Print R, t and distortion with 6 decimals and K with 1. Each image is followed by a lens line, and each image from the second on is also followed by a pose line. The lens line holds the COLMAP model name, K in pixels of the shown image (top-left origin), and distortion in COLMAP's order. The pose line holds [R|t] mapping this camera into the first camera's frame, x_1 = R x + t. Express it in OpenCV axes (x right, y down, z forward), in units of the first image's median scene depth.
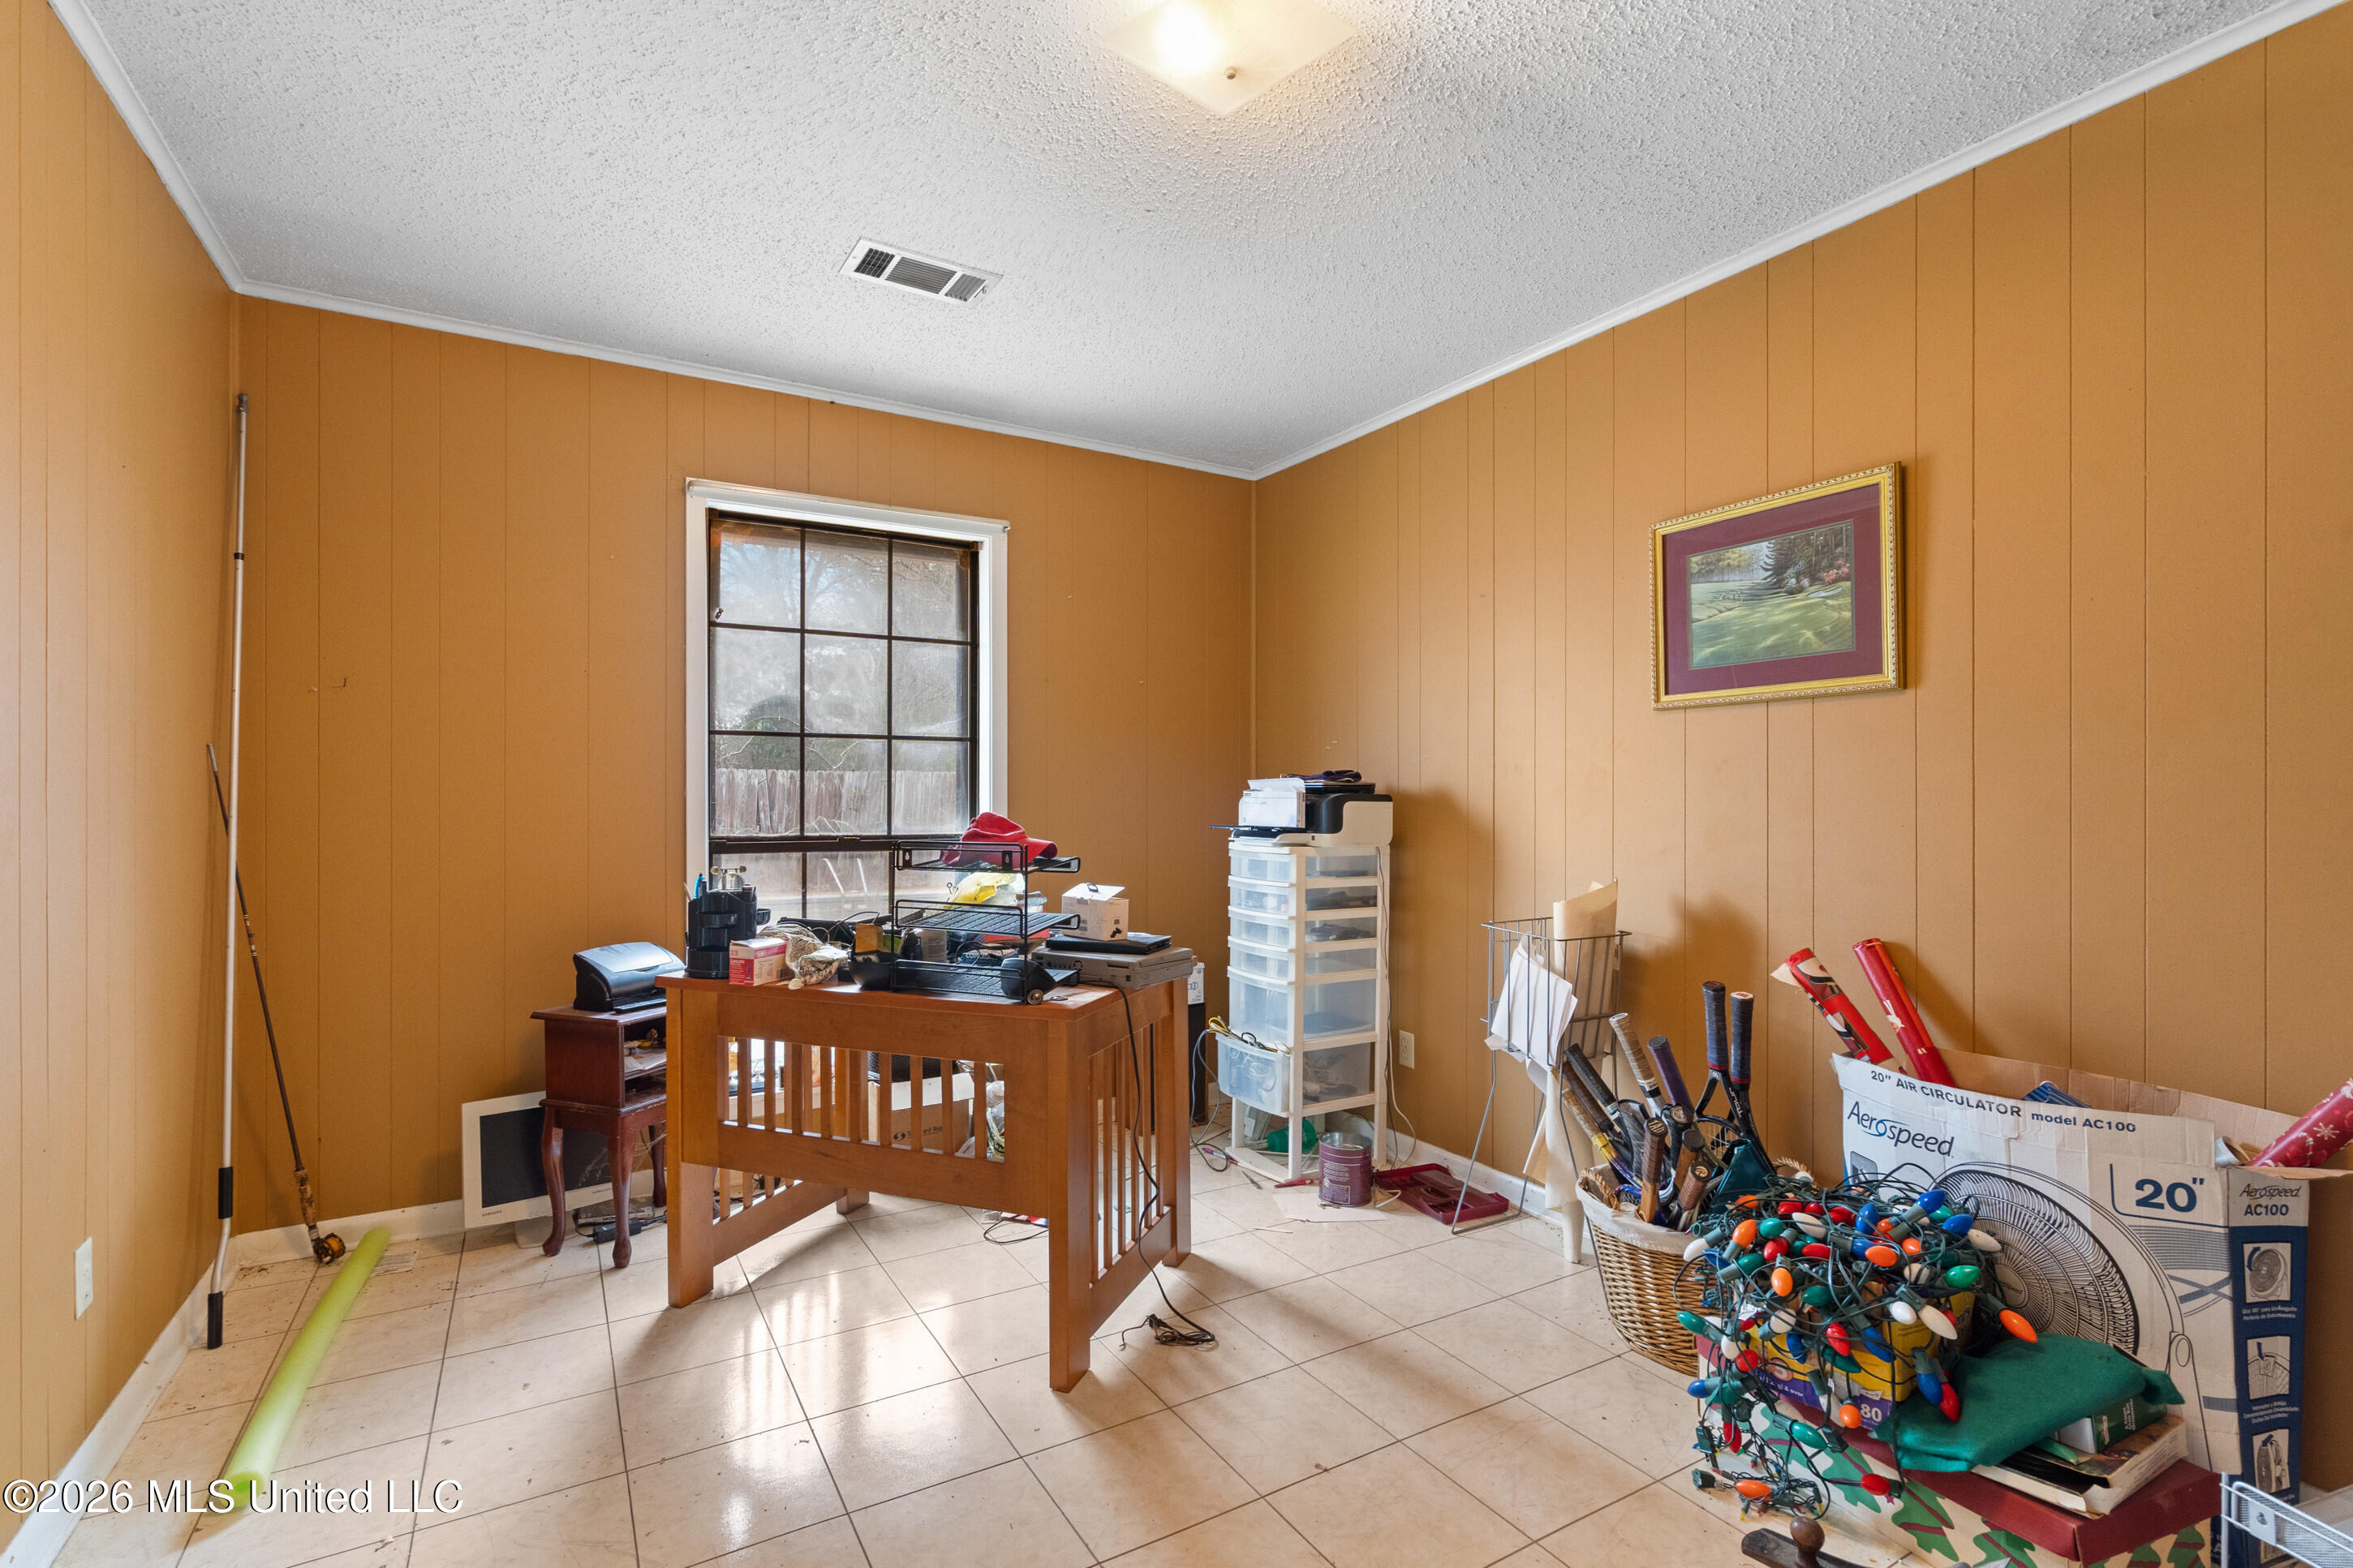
lens RADIAL K [[1070.9, 0, 1172.1], [0, 1070.9, 790.8], [0, 0, 1]] dist [-0.005612, 0.000966]
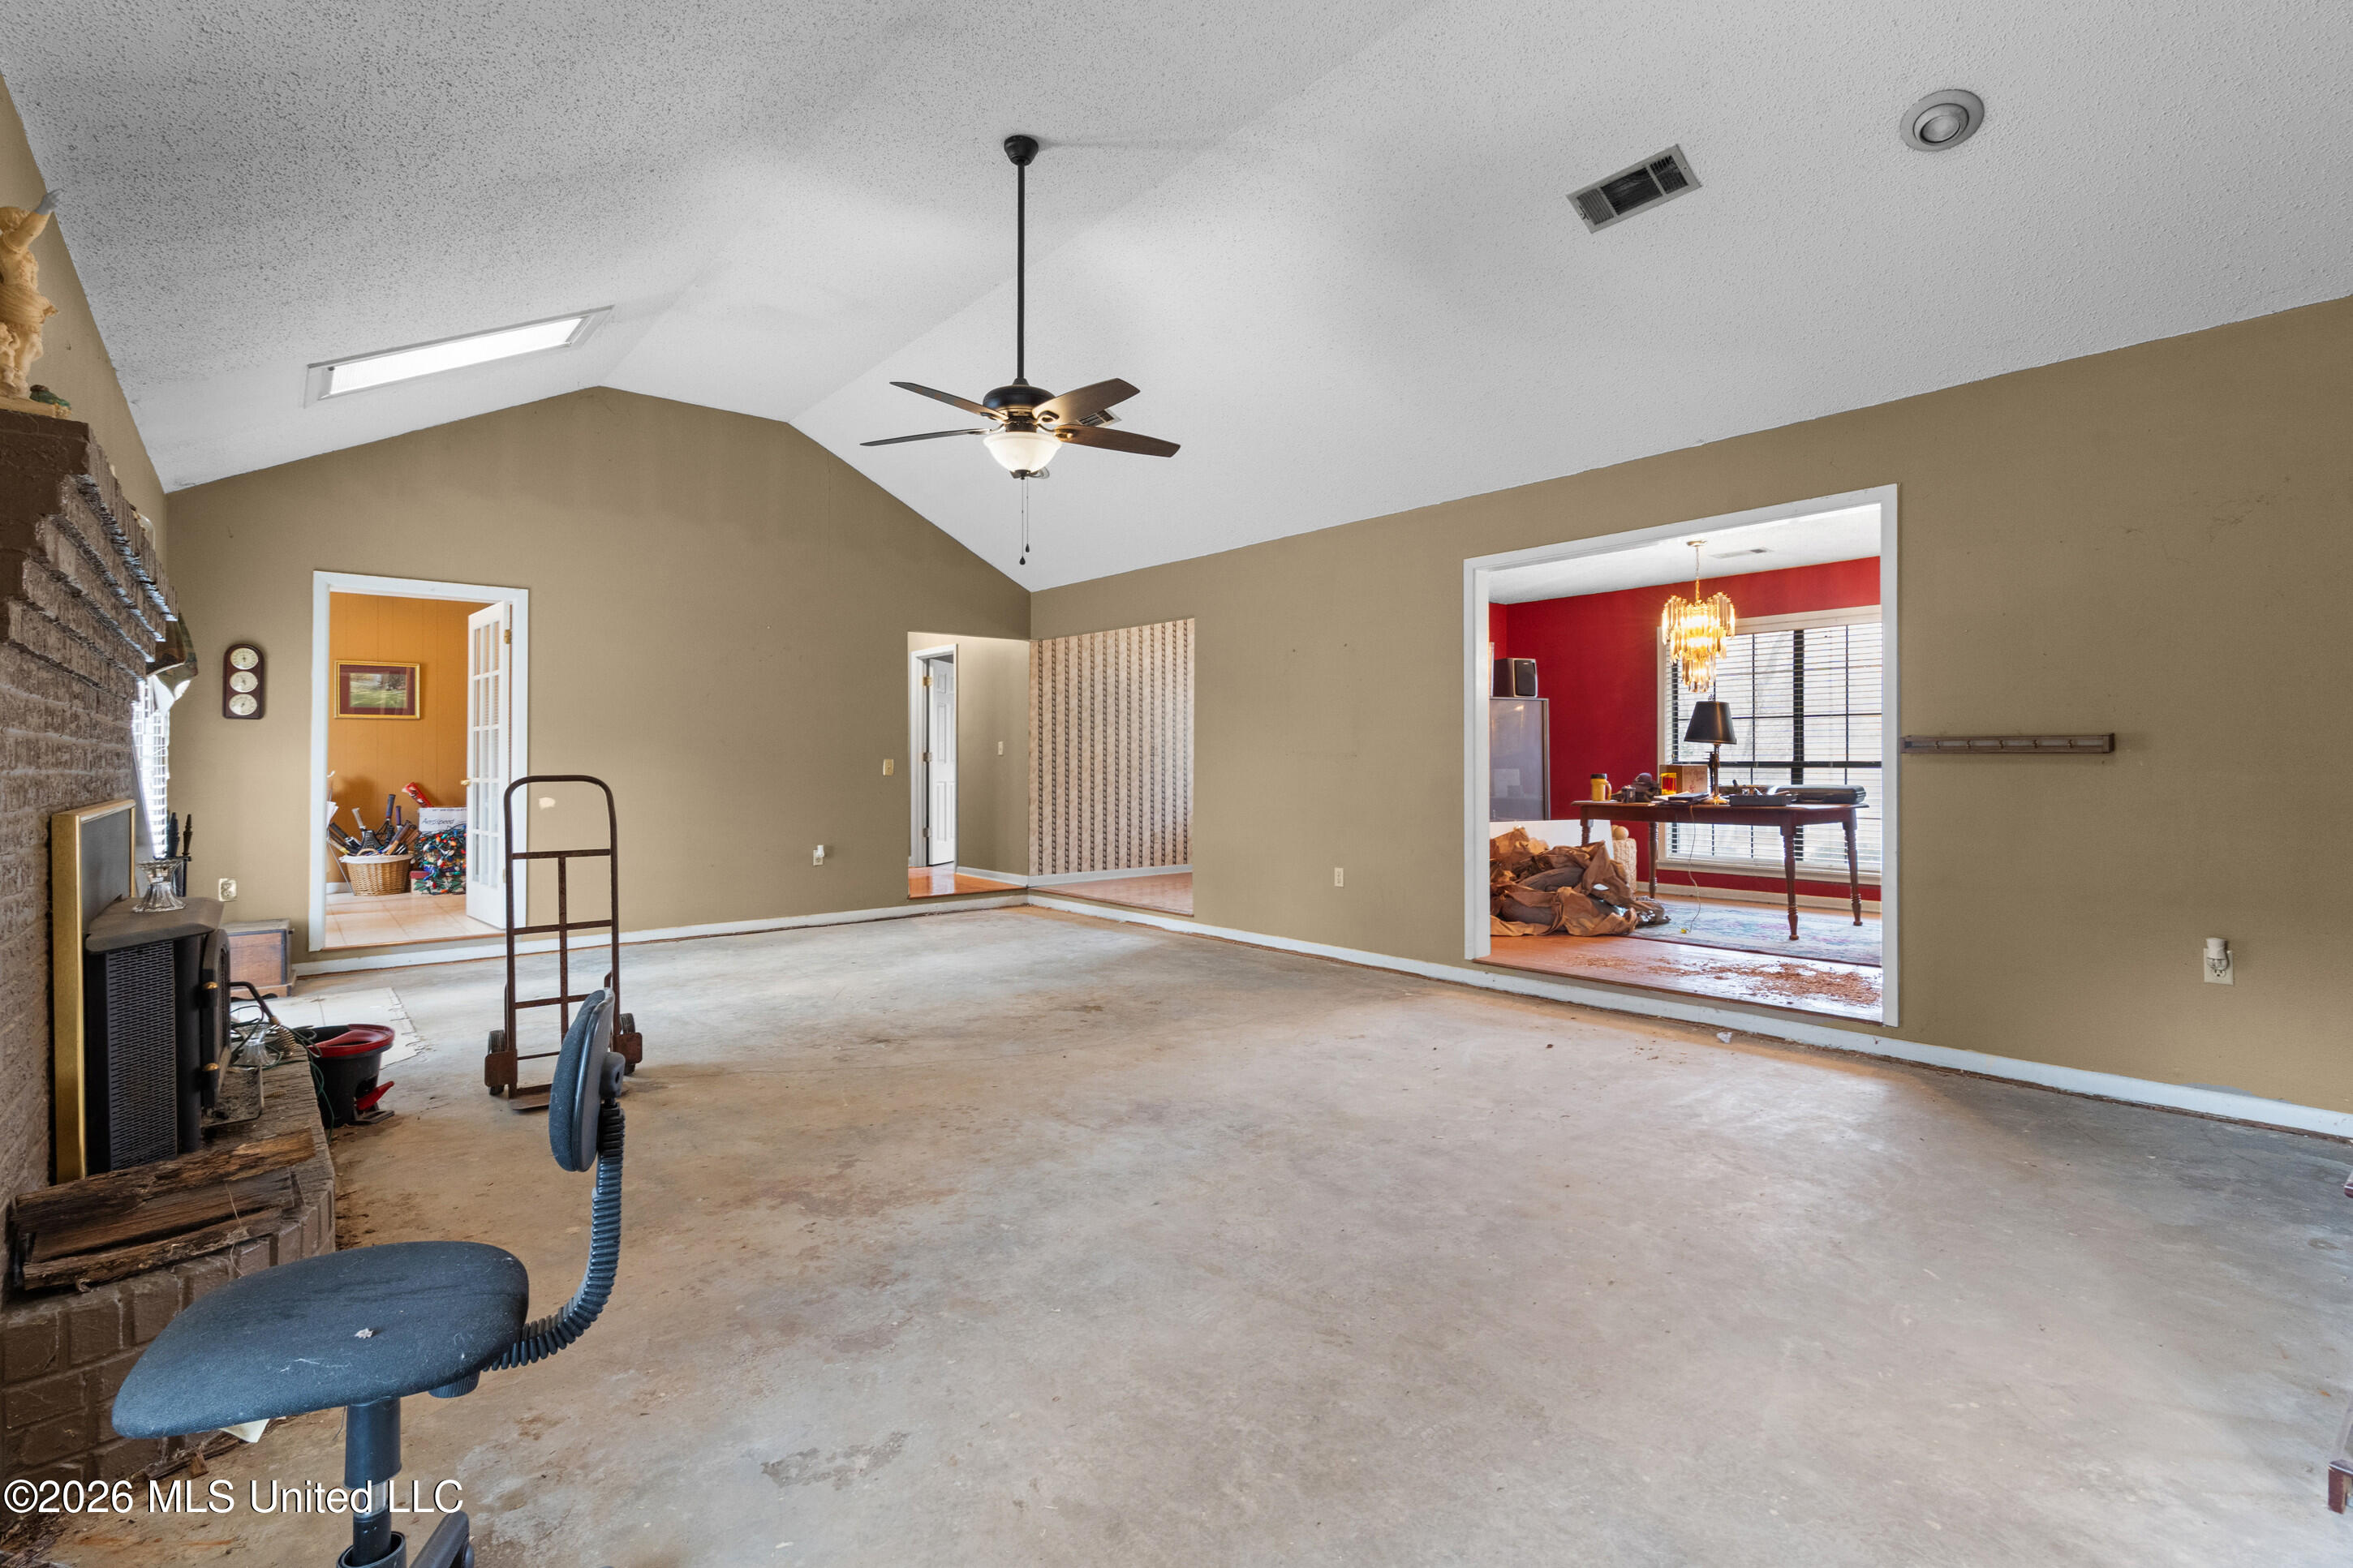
lens RADIAL K [[1070.9, 0, 1164.9], [0, 1070.9, 776.2], [0, 0, 1]] dist [-0.005612, 0.000966]
pose [[-0.167140, -0.012038, 0.985860, -3.360655], [0.000374, 0.999925, 0.012274, 0.064986], [-0.985933, 0.002421, -0.167123, -0.978058]]
